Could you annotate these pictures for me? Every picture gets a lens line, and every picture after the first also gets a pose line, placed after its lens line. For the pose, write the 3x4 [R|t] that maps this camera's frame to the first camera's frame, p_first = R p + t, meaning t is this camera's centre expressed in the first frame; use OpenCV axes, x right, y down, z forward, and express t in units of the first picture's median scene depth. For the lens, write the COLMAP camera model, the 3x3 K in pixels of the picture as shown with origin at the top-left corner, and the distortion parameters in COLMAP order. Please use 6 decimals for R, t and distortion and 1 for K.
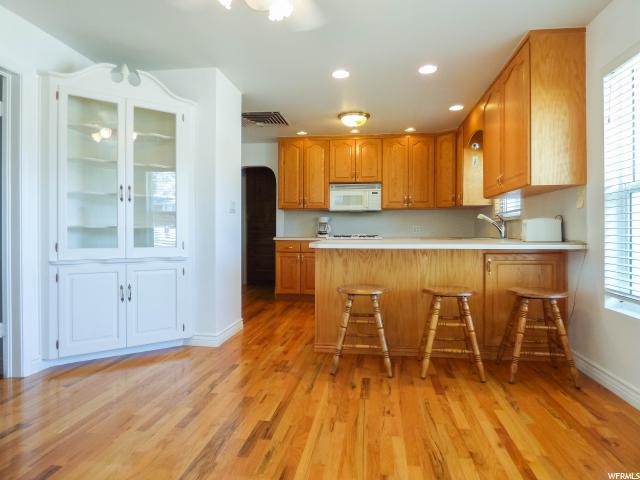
lens RADIAL K [[387.6, 0, 320.0], [0, 387.6, 240.0], [0, 0, 1]] dist [-0.034608, -0.000063]
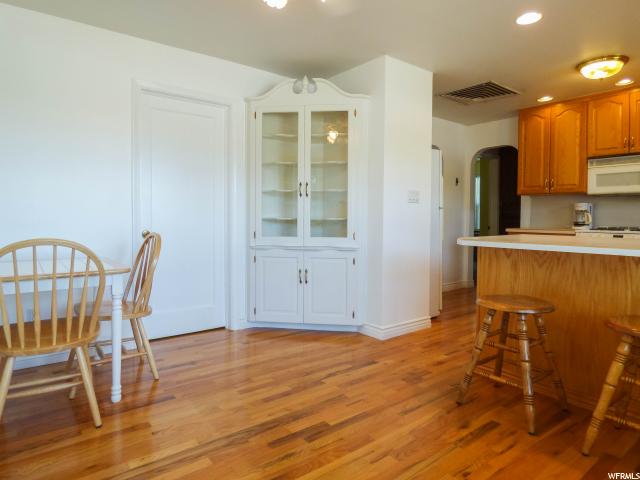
lens RADIAL K [[388.1, 0, 319.5], [0, 388.1, 233.2], [0, 0, 1]] dist [-0.033376, 0.003384]
pose [[0.712346, 0.026545, -0.701327, 0.341745], [-0.016450, 0.999641, 0.021127, -0.016270], [0.701636, -0.003512, 0.712527, 0.206325]]
